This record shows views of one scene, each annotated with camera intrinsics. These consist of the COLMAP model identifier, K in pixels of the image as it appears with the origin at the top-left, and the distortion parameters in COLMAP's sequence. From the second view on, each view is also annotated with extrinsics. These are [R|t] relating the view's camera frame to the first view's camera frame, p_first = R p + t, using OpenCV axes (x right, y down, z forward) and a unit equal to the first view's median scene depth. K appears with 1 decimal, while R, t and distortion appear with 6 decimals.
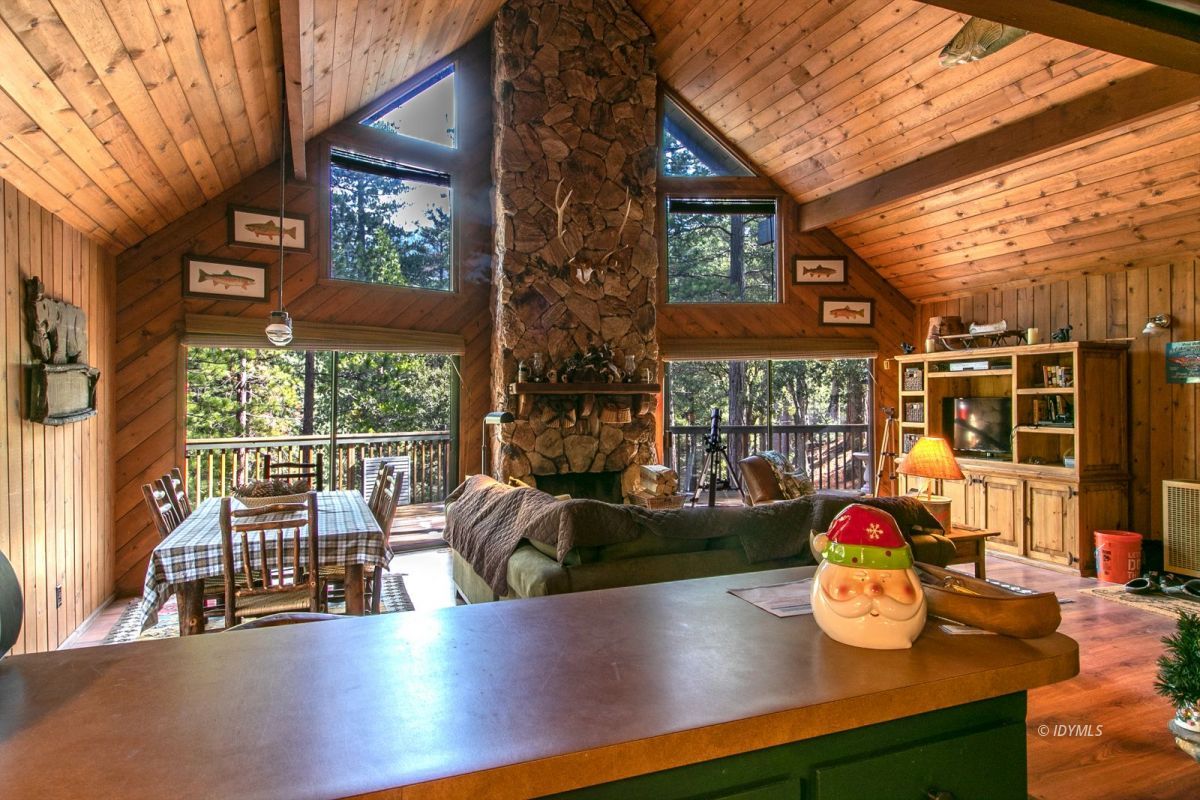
lens RADIAL K [[616.8, 0, 600.0], [0, 616.8, 400.0], [0, 0, 1]] dist [-0.001838, 0.000976]
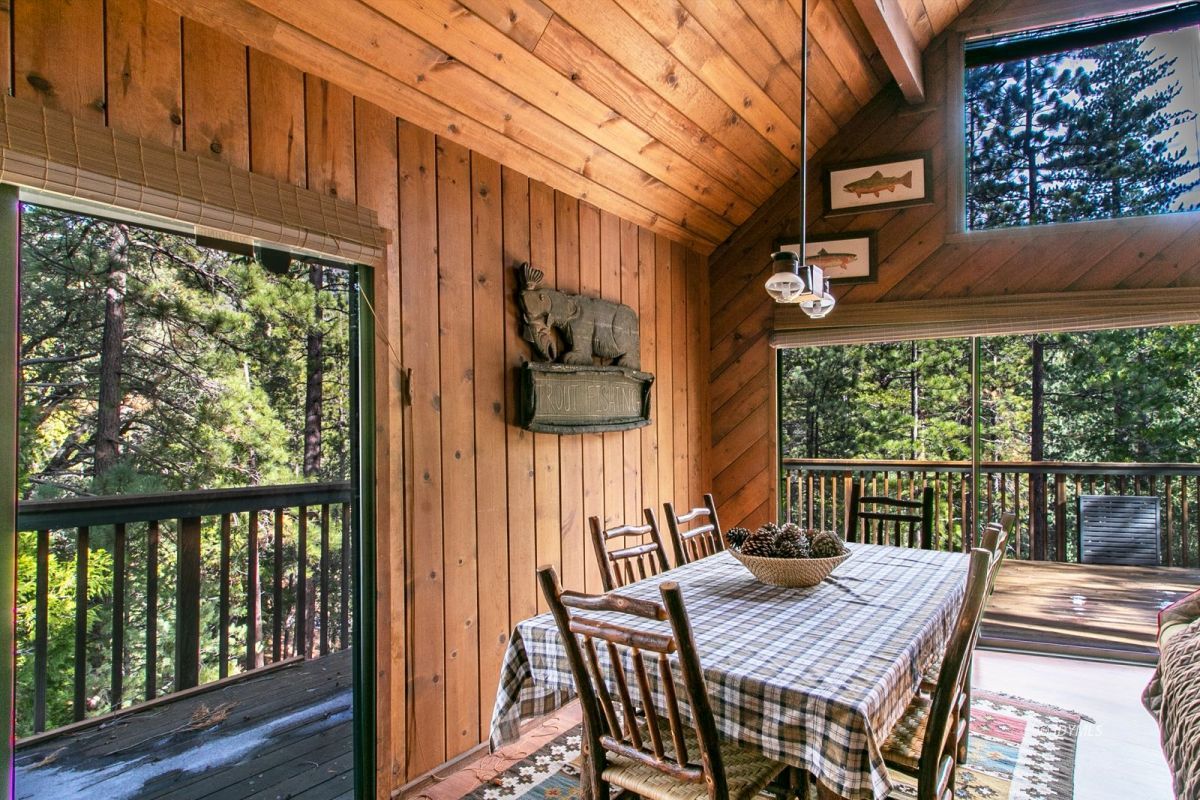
lens RADIAL K [[635.5, 0, 600.3], [0, 635.5, 419.7], [0, 0, 1]] dist [0.003217, 0.001366]
pose [[0.513412, -0.010992, -0.858072, -0.064857], [0.007164, 0.999938, -0.008523, 0.022535], [0.858112, -0.001772, 0.513459, 0.452508]]
